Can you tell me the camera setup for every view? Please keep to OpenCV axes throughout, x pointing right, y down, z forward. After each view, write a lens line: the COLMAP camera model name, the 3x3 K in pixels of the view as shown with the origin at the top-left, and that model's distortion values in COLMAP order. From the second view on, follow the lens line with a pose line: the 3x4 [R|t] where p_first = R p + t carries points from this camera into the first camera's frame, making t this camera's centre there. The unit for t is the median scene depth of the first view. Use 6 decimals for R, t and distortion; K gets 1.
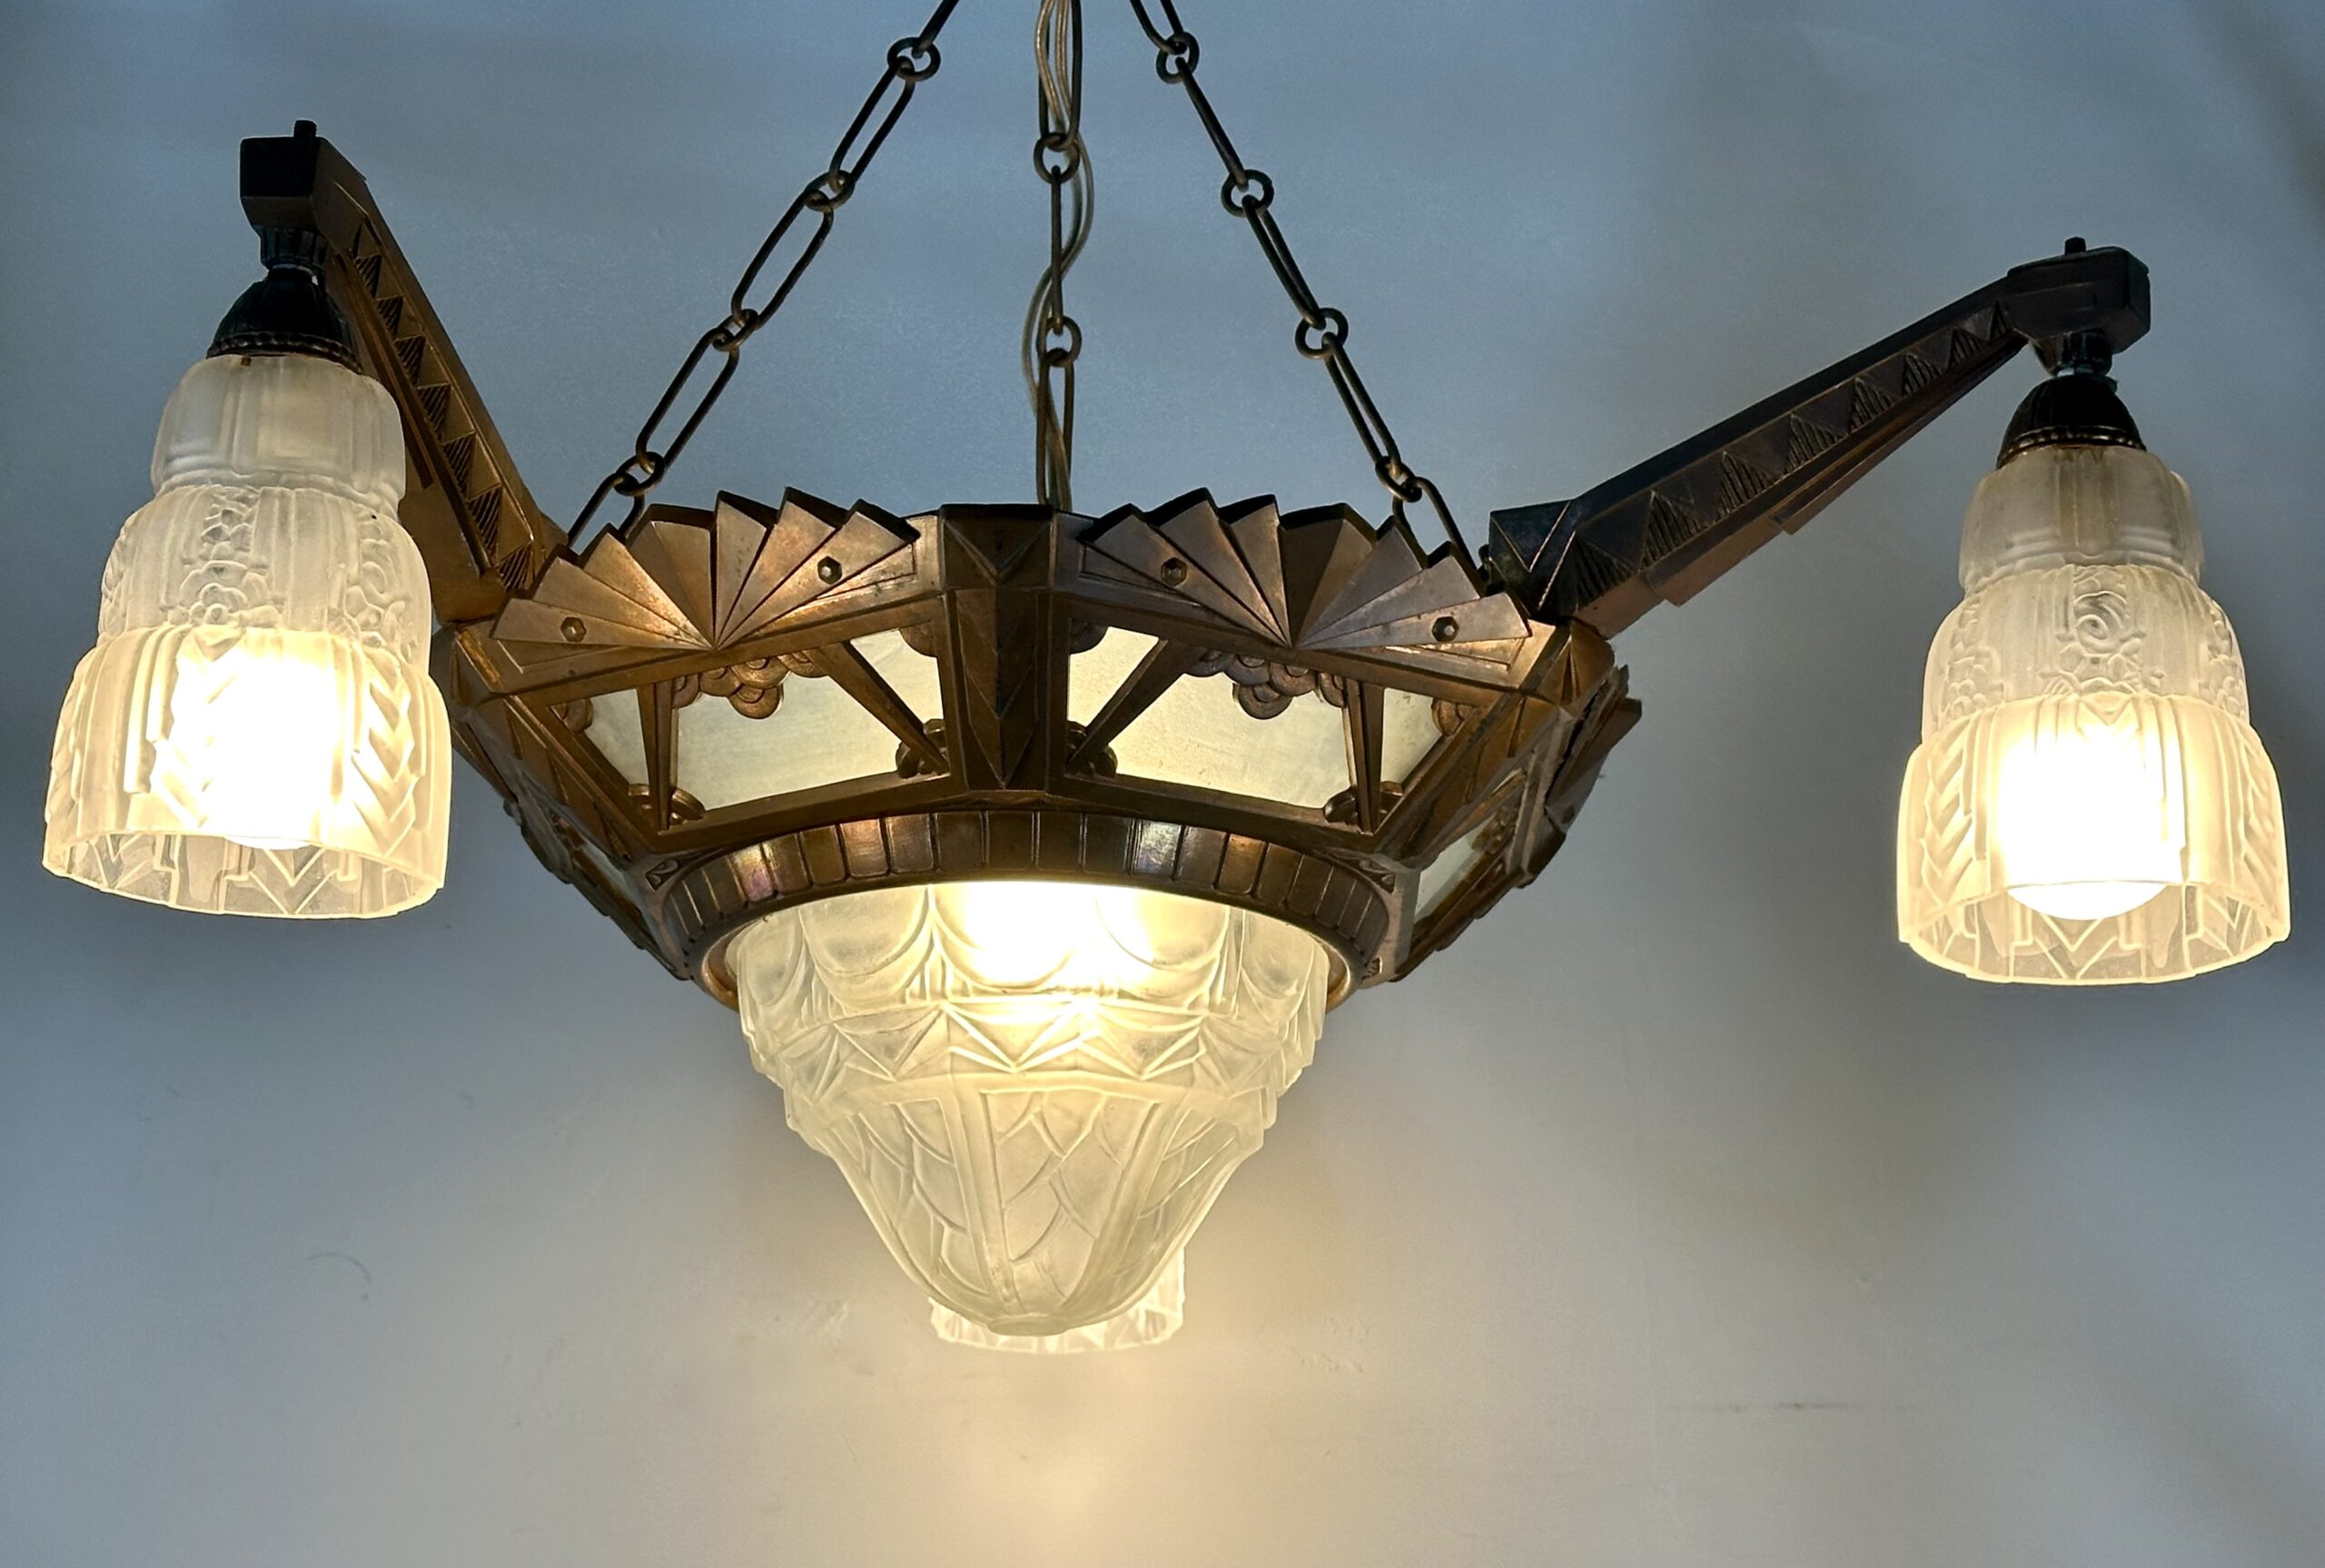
lens RADIAL K [[4310.7, 0, 1162.5], [0, 4310.7, 784.0], [0, 0, 1]] dist [0.055360, 0.041609]
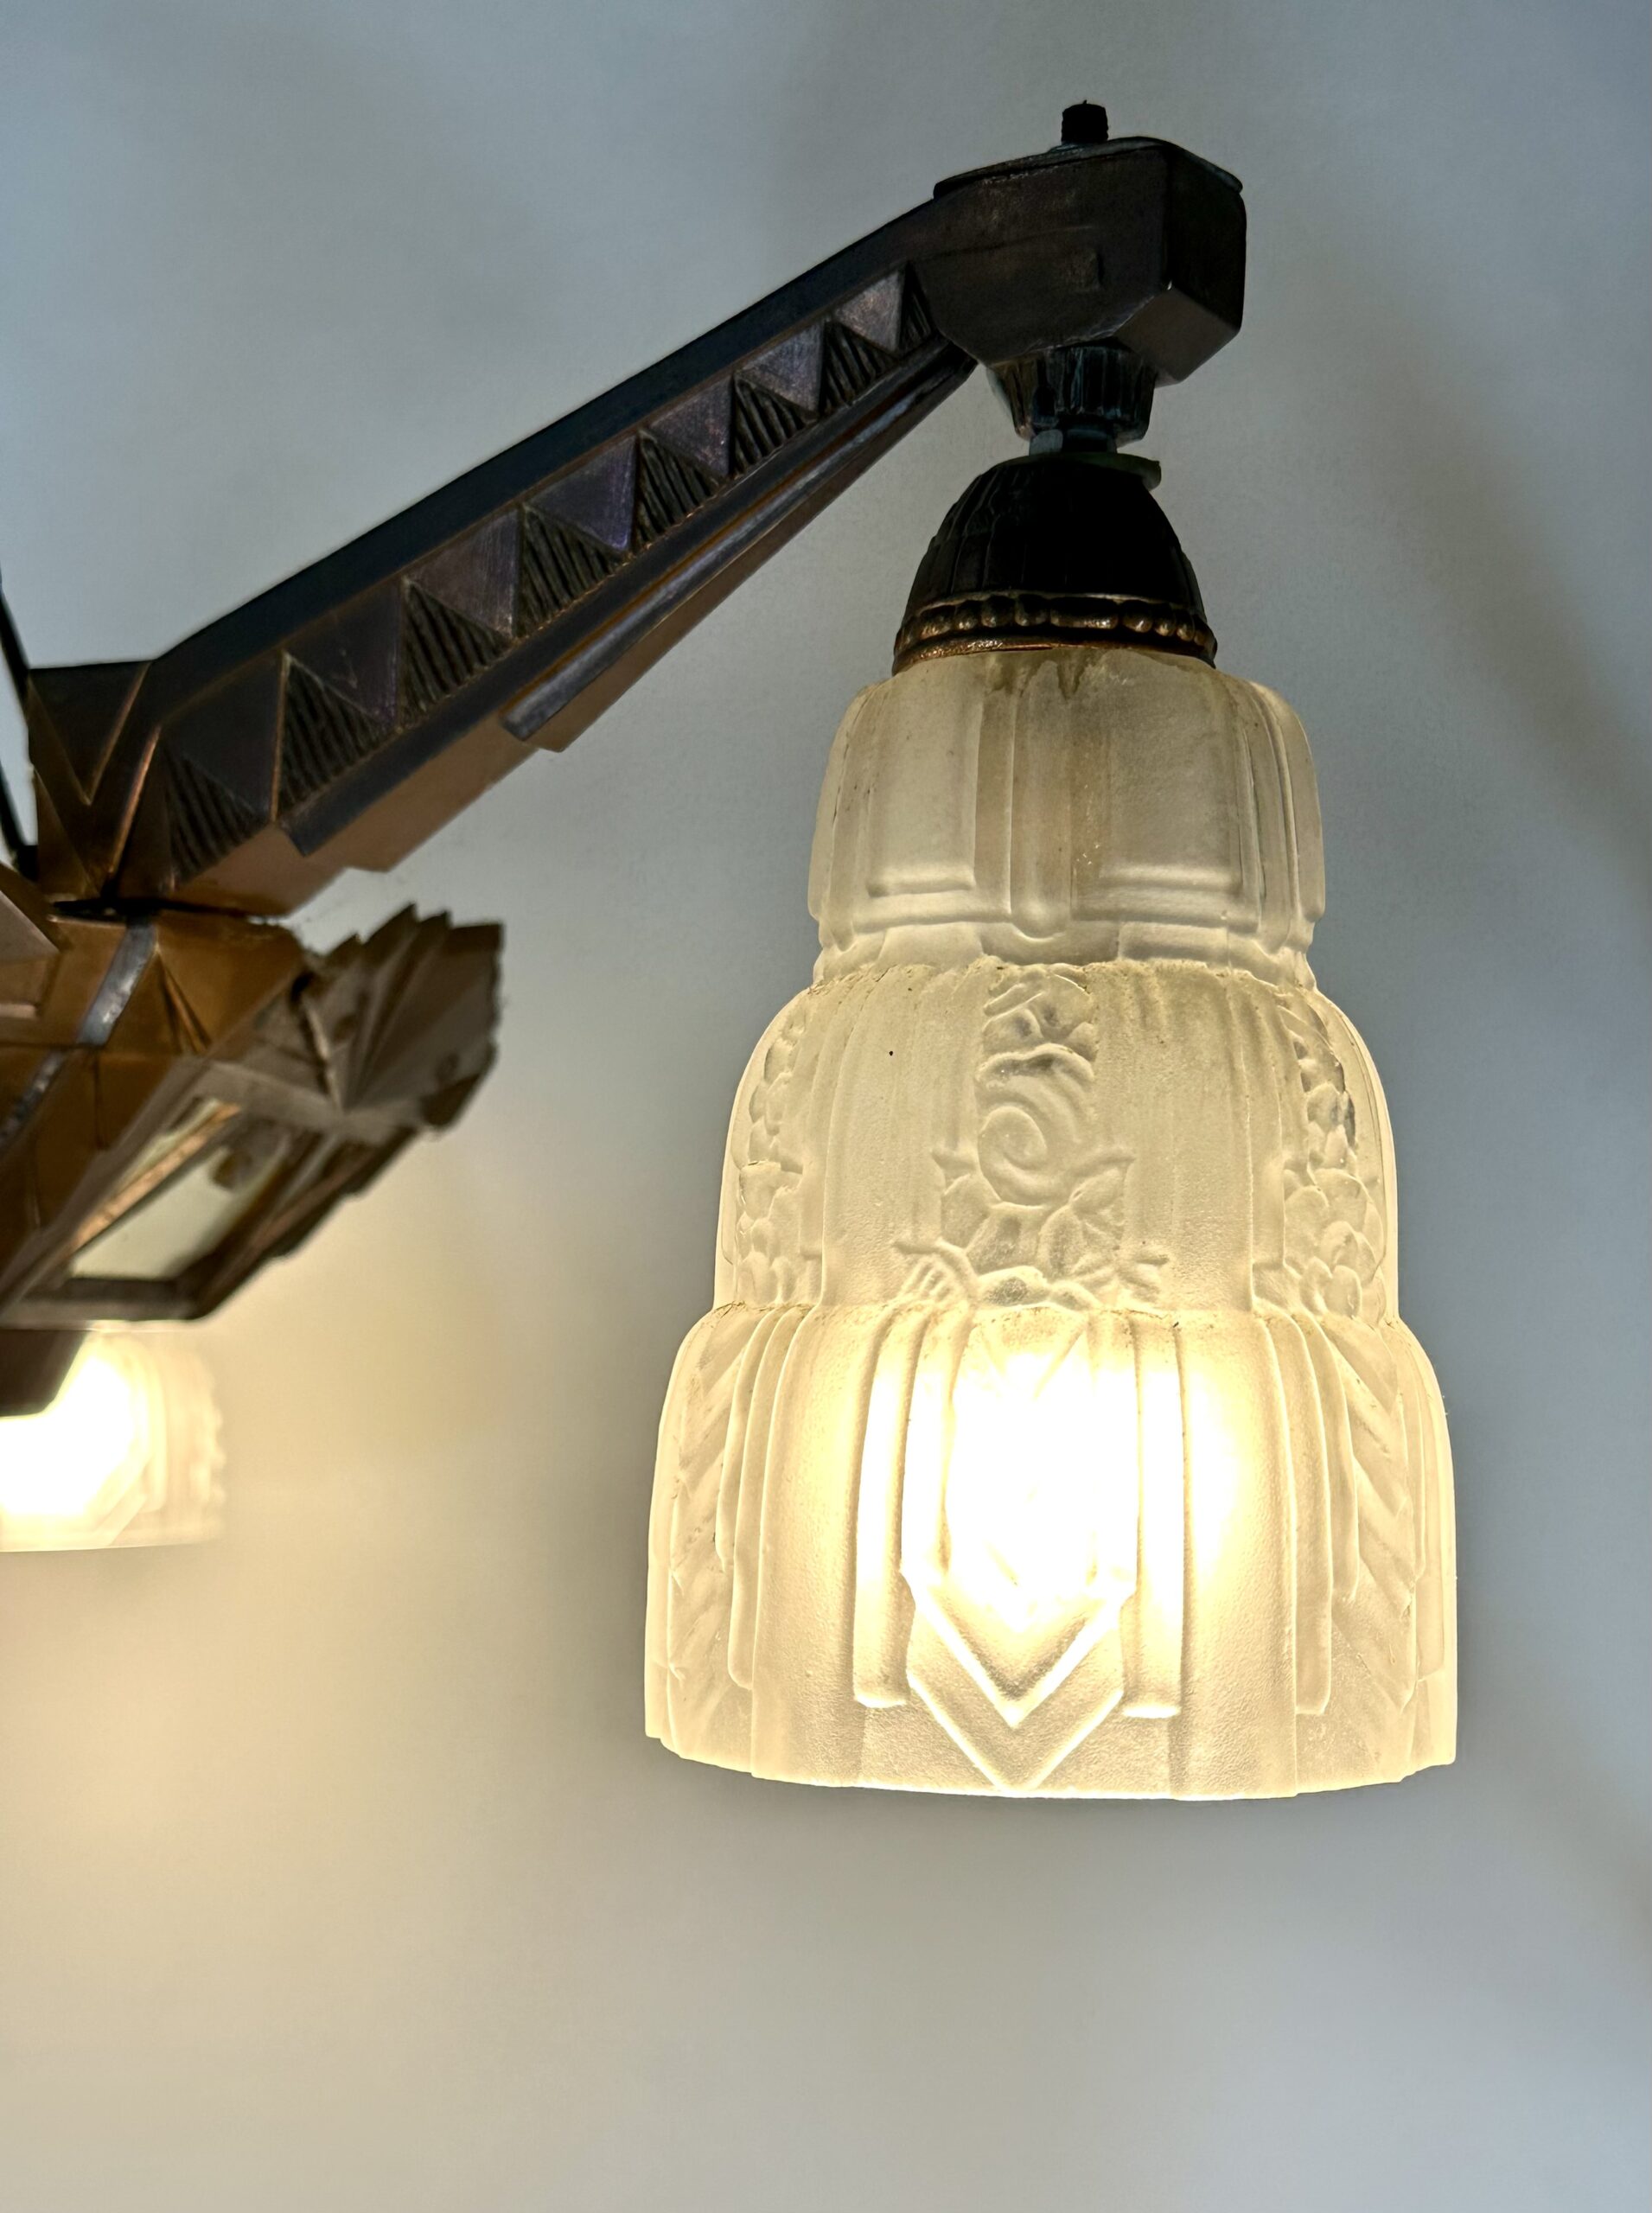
lens RADIAL K [[2979.4, 0, 1007.3], [0, 2979.4, 1344.7], [0, 0, 1]] dist [0.094636, -0.018601]
pose [[0.999903, -0.013906, -0.000307, 0.199485], [0.013328, 0.951540, 0.307236, -0.099737], [-0.003981, -0.307211, 0.951633, 0.664172]]
